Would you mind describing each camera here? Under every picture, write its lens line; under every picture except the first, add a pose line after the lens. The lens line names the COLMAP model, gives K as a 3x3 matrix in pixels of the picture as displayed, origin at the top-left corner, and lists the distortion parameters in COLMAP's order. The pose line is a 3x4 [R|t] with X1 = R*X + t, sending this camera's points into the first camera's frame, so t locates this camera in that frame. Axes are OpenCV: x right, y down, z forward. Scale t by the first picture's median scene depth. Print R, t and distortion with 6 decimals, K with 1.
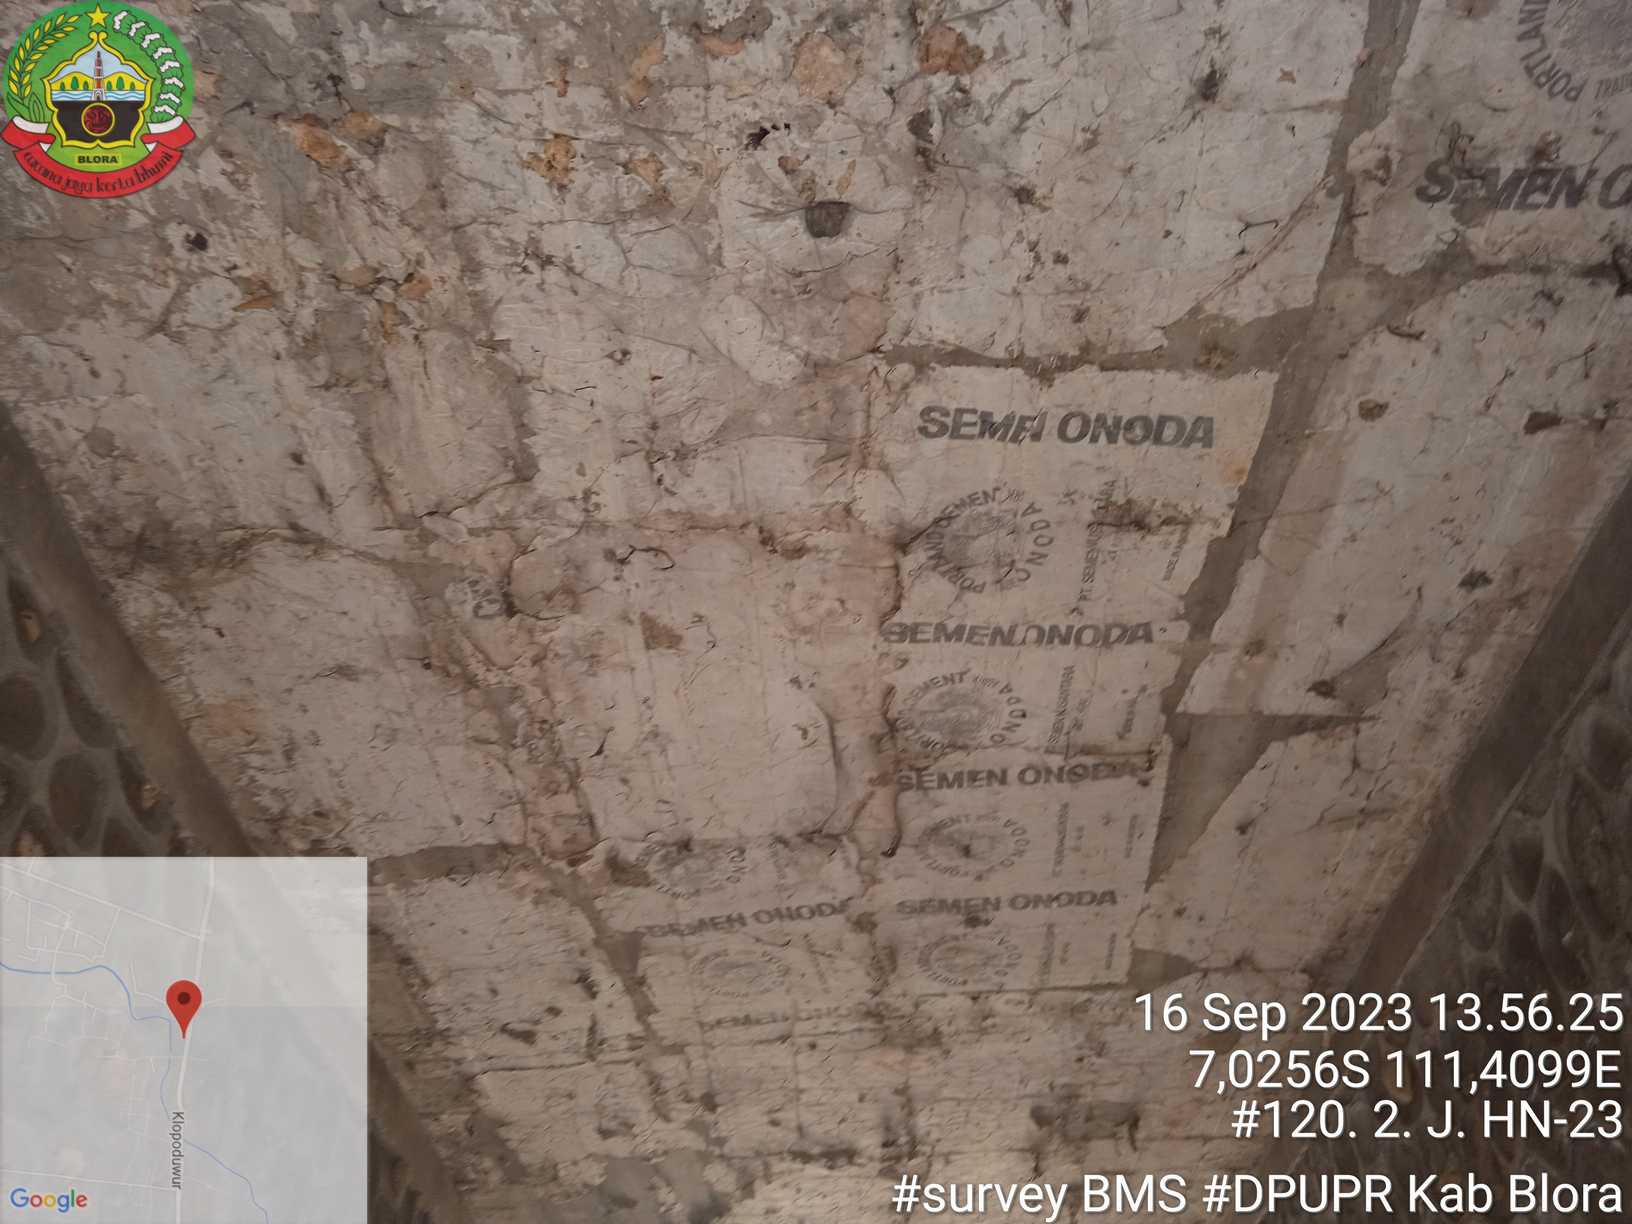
lens RADIAL K [[1345.8, 0, 817.6], [0, 1345.8, 614.7], [0, 0, 1]] dist [0.059969, -0.074342]
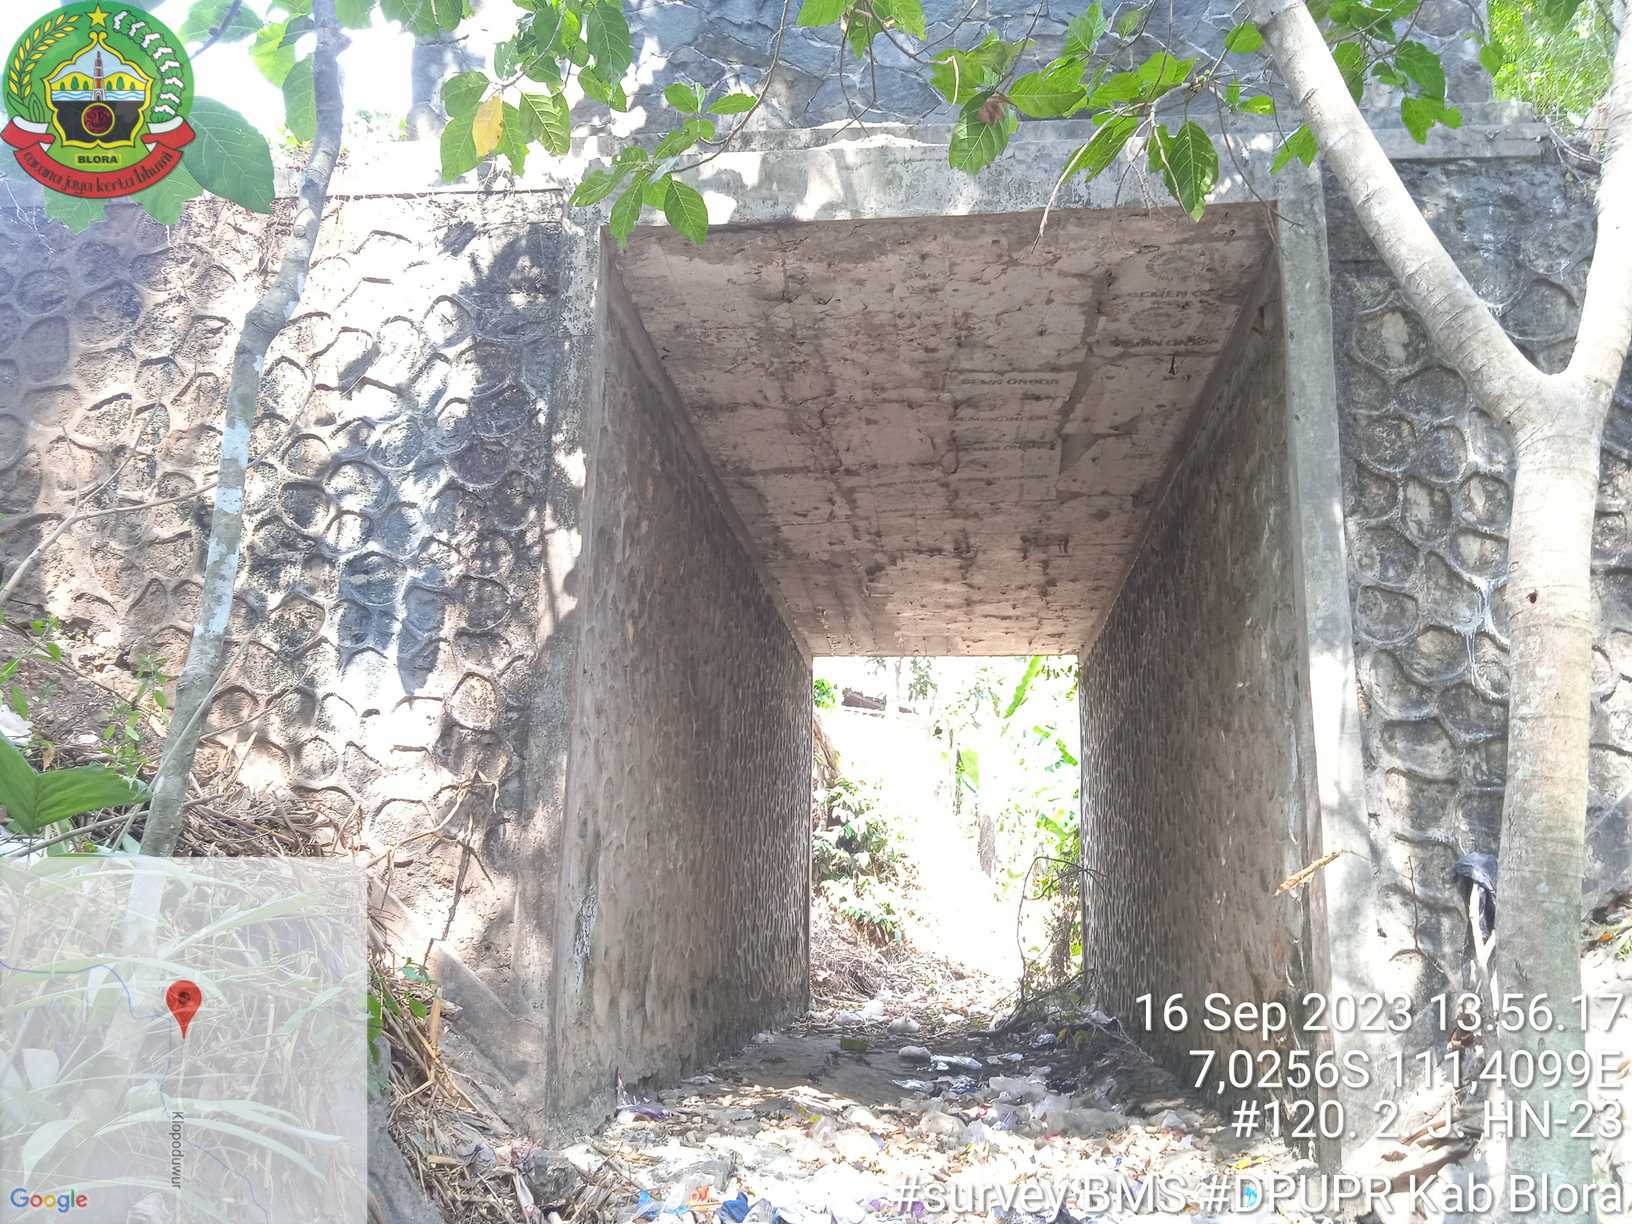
lens RADIAL K [[1352.4, 0, 814.2], [0, 1352.4, 621.2], [0, 0, 1]] dist [0.027701, -0.013010]
pose [[0.996671, 0.012548, -0.080556, -0.001864], [0.029429, 0.866091, 0.499020, -0.897798], [0.076030, -0.499729, 0.862838, -1.442044]]
